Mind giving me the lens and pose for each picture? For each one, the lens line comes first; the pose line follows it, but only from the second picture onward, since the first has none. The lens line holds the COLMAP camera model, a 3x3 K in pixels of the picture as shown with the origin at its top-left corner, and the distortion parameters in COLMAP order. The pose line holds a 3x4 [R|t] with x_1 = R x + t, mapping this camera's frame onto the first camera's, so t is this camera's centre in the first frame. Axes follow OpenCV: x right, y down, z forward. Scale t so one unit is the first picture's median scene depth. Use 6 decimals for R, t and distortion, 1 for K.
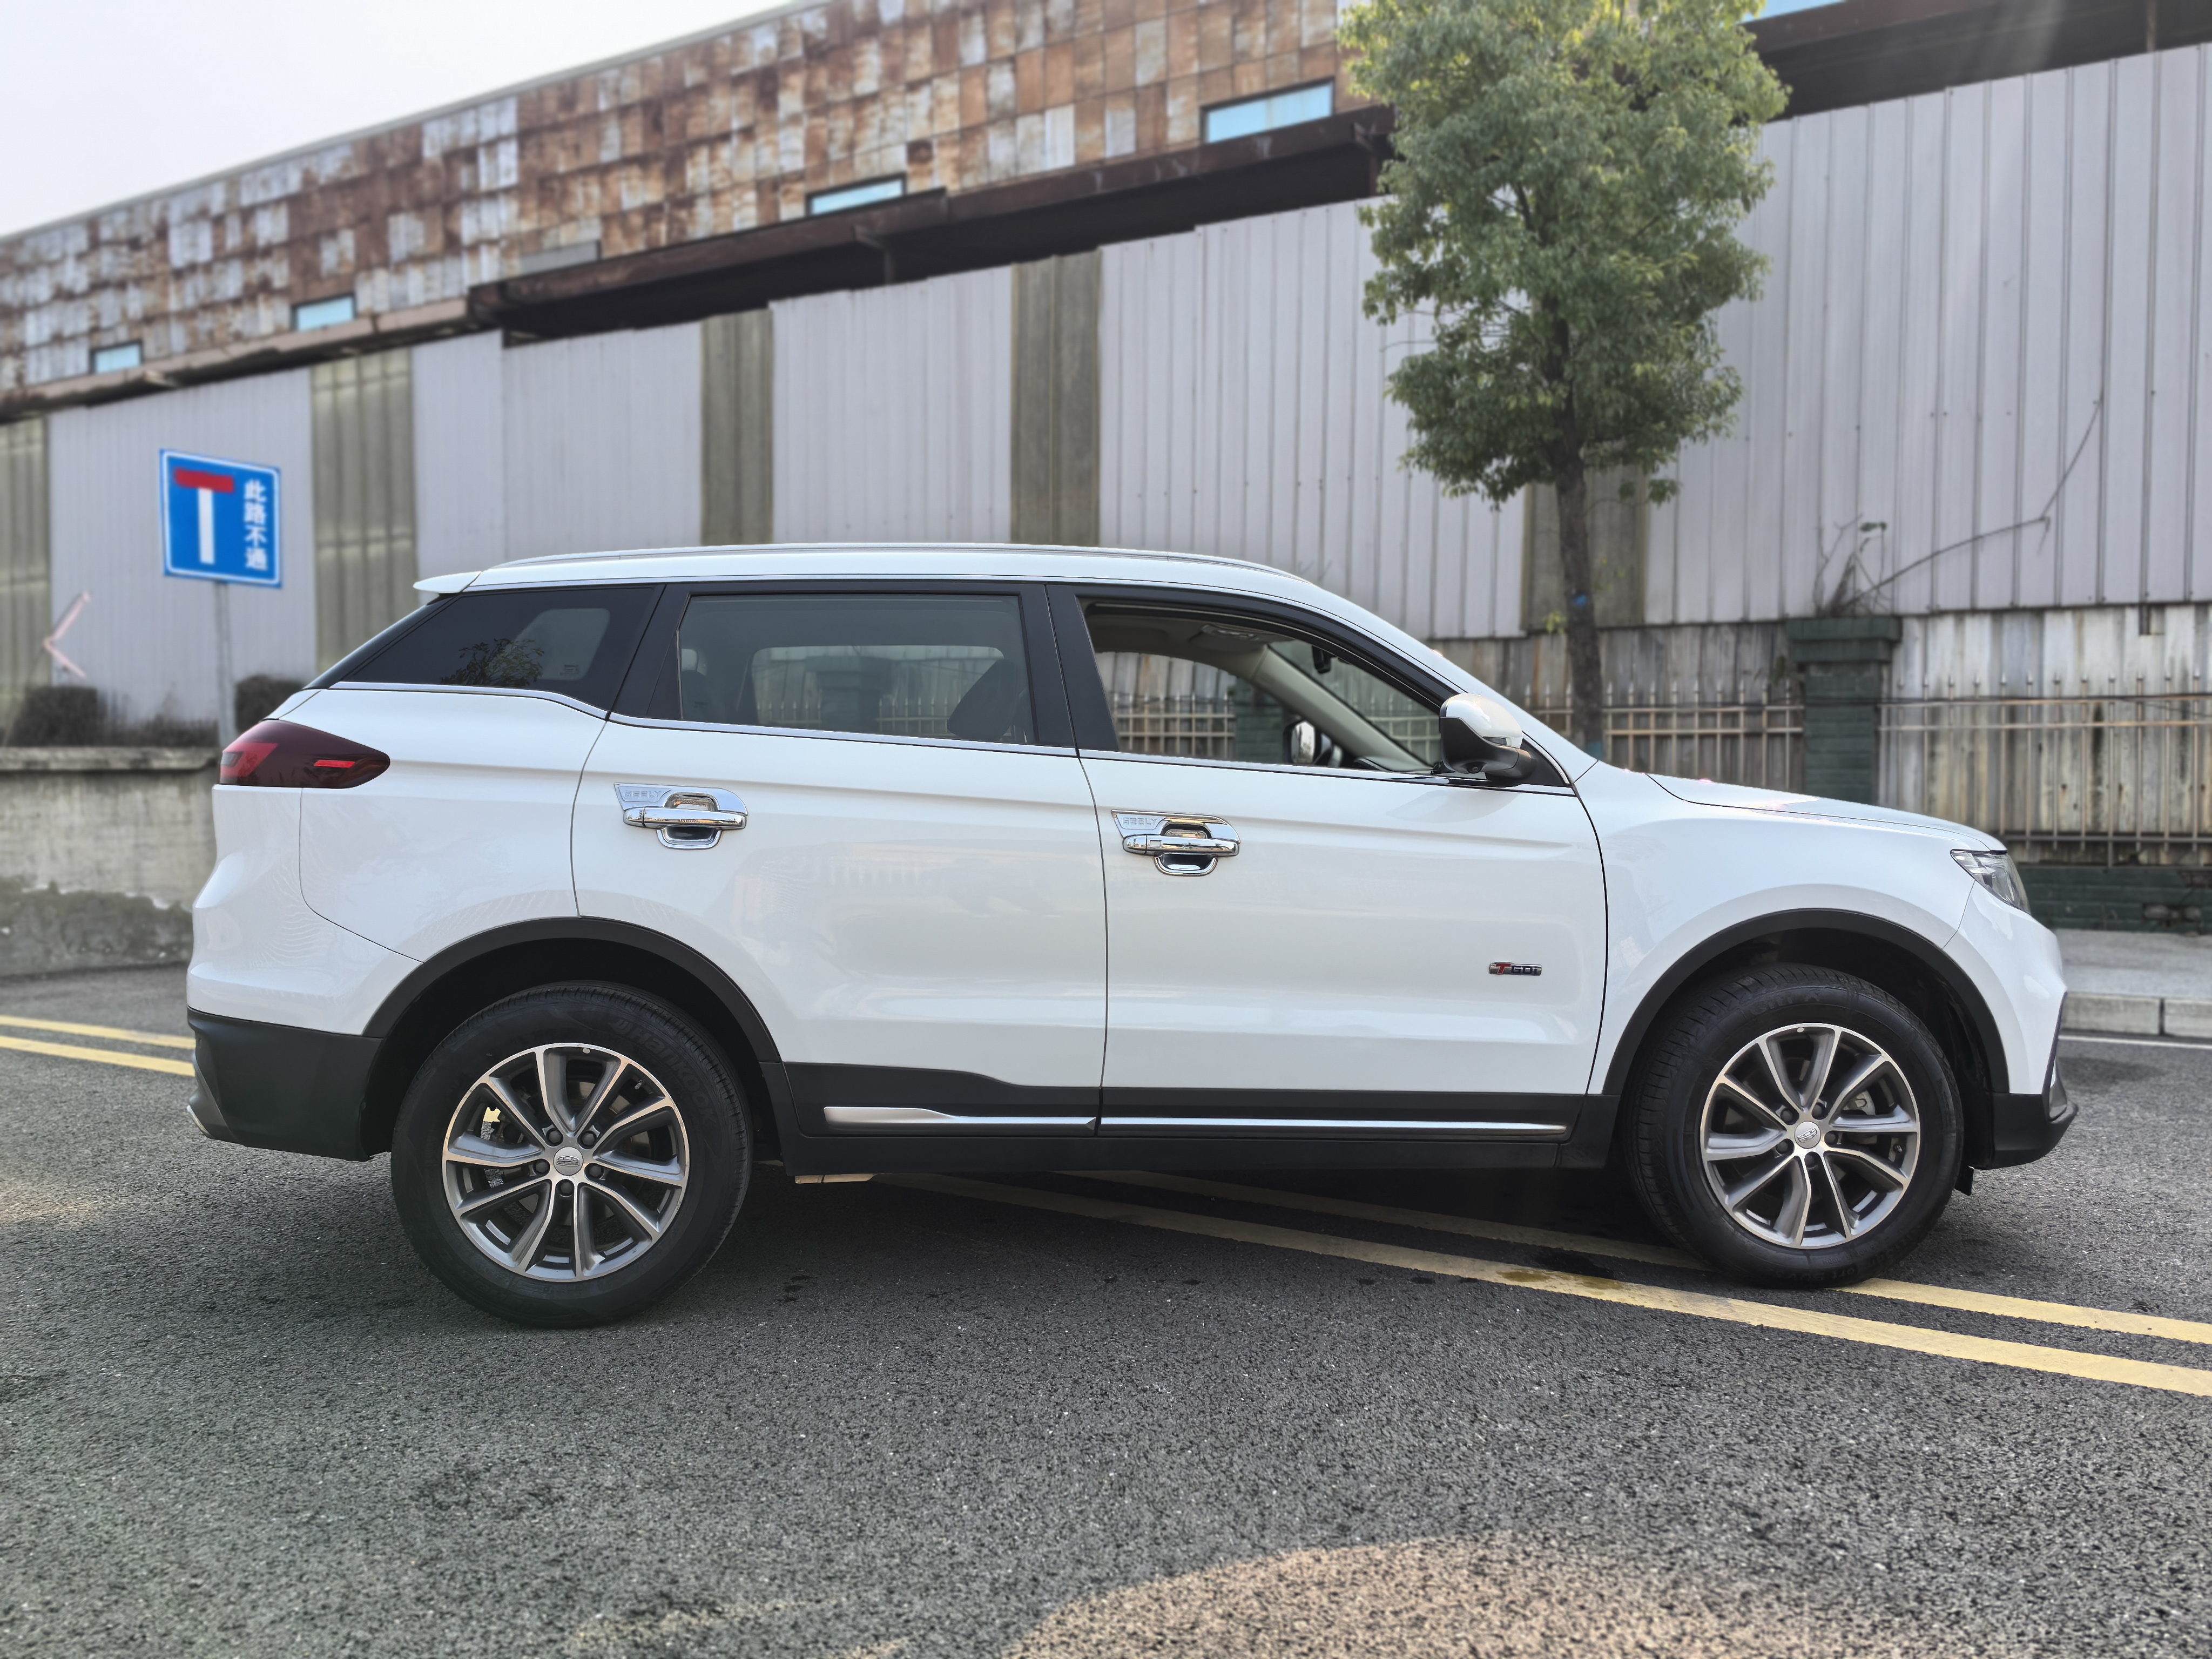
lens RADIAL K [[1746.9, 0, 1110.2], [0, 1746.9, 814.2], [0, 0, 1]] dist [0.078982, -0.107131]
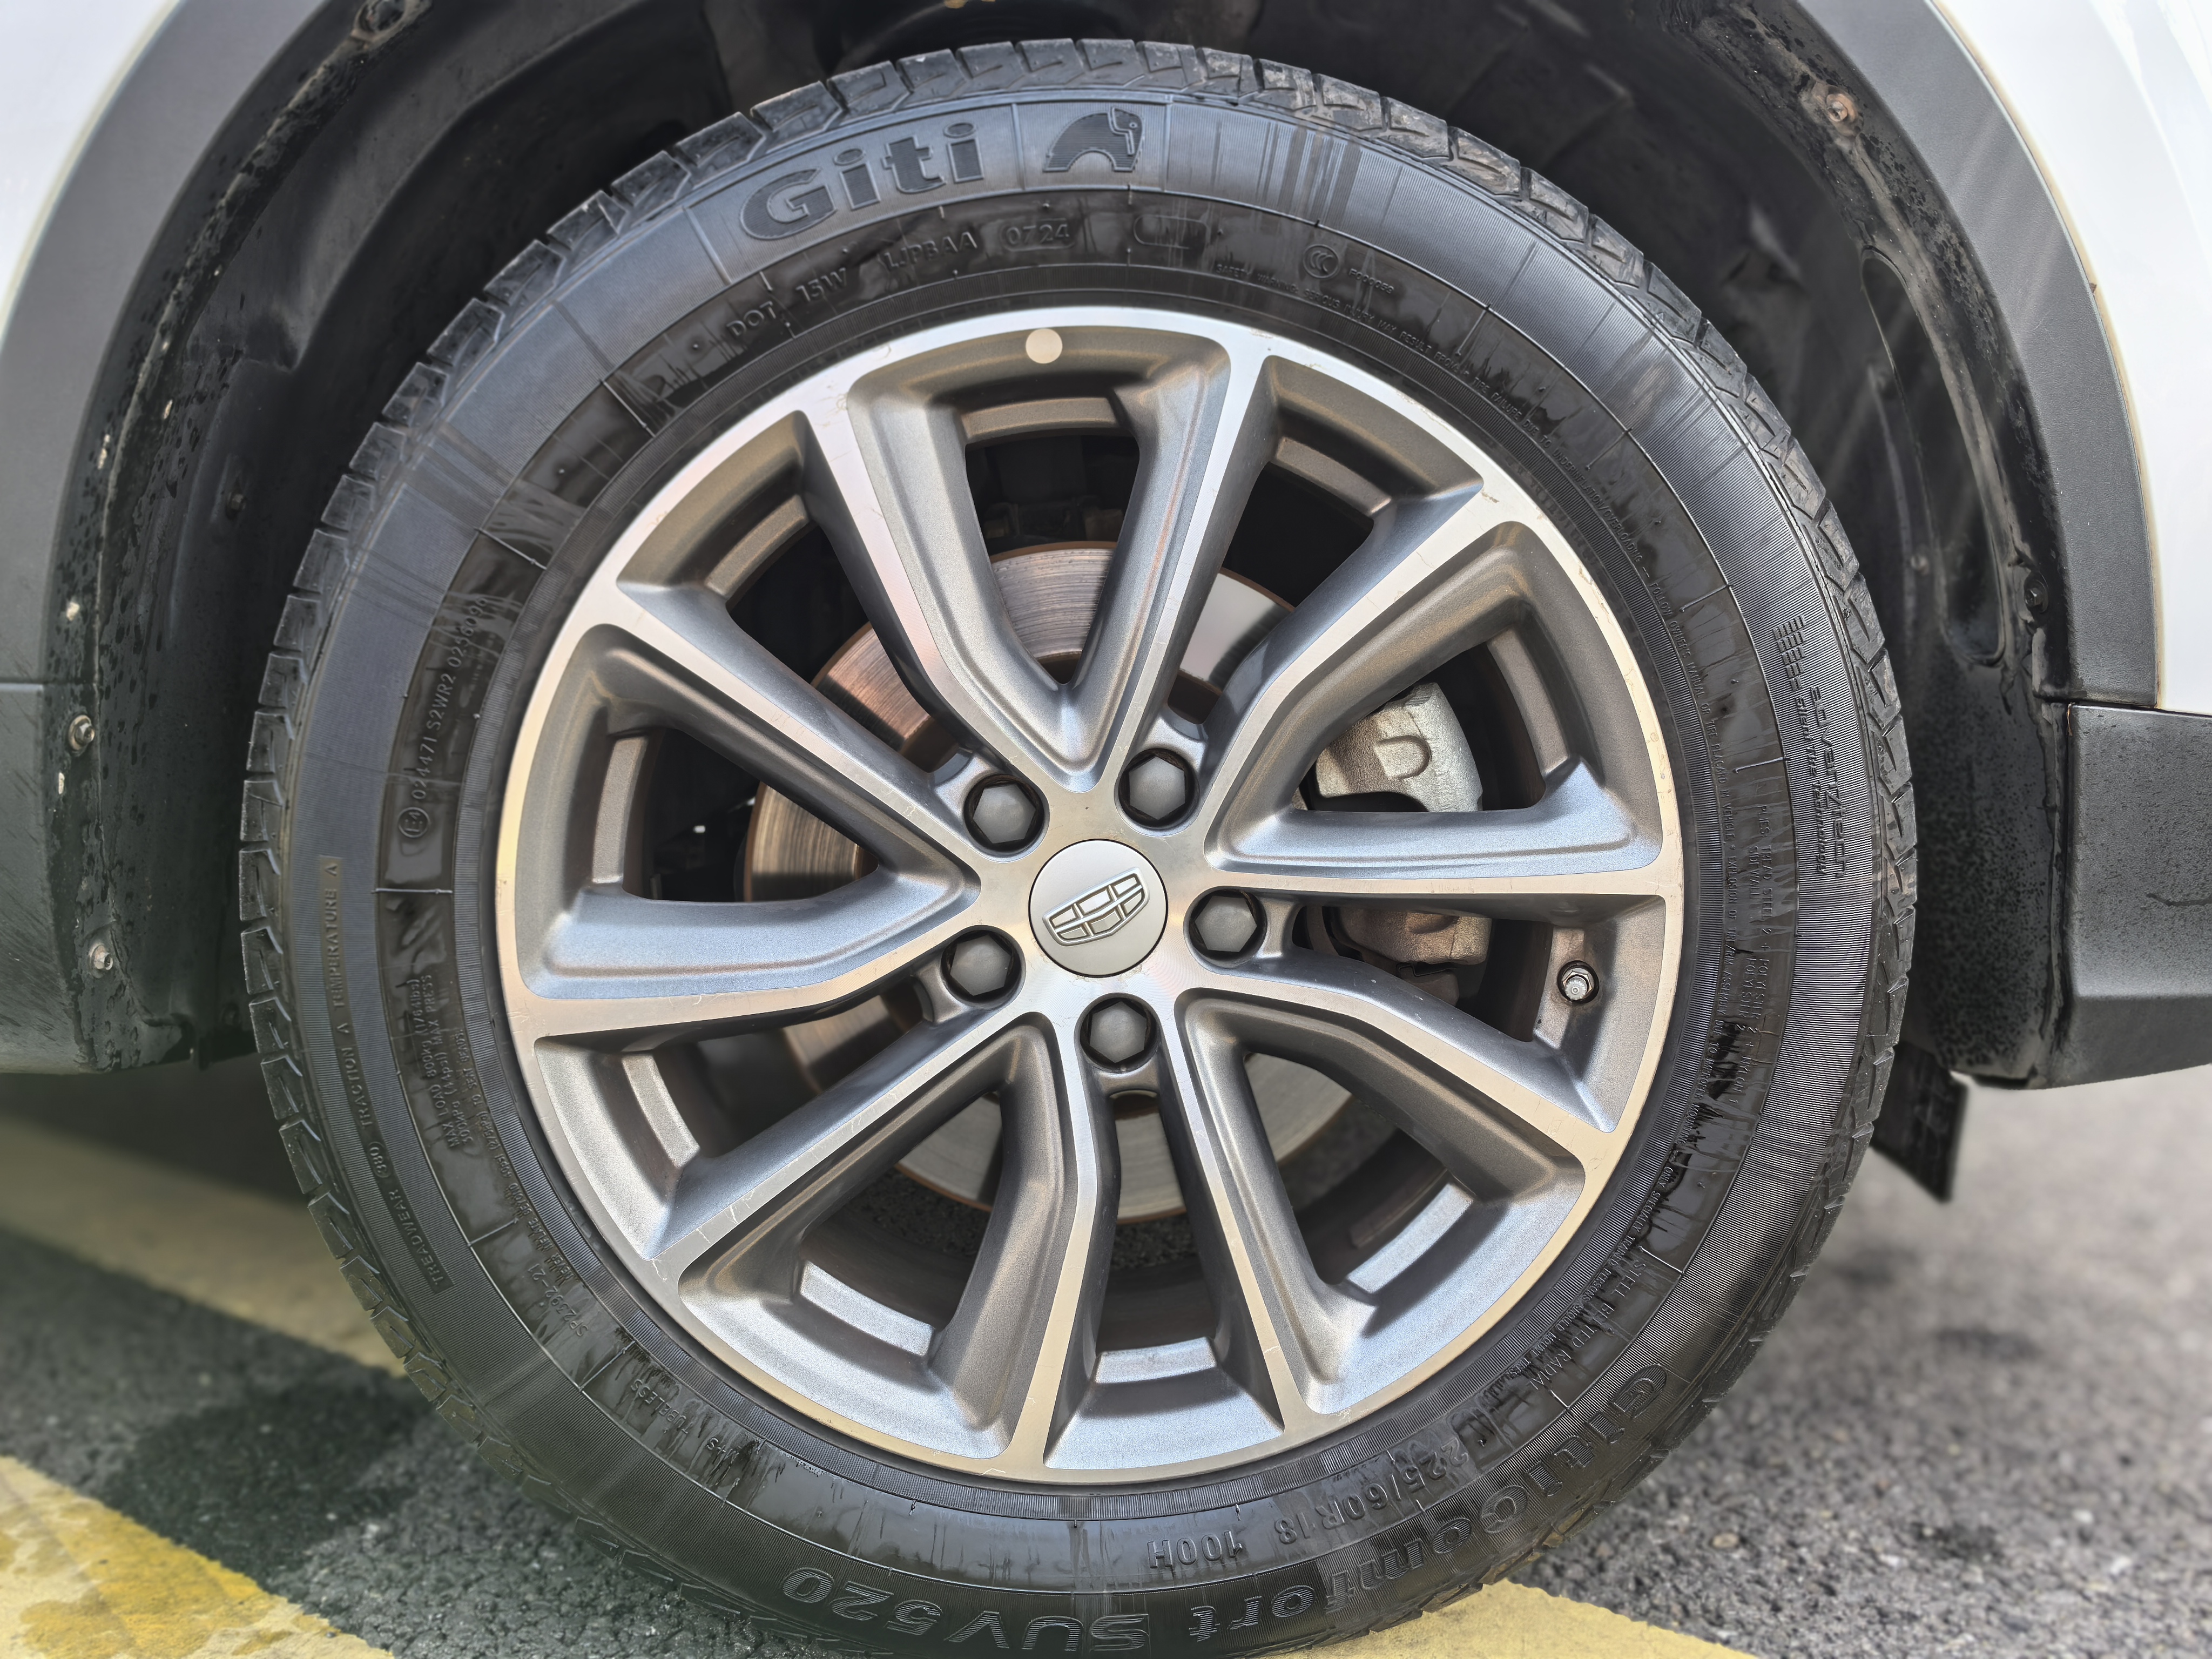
lens RADIAL K [[1746.9, 0, 1110.2], [0, 1746.9, 814.2], [0, 0, 1]] dist [0.078982, -0.107131]
pose [[0.999351, 0.005260, -0.035636, 0.402545], [-0.002272, 0.996516, 0.083366, 0.155005], [0.035950, -0.083231, 0.995882, 0.807117]]
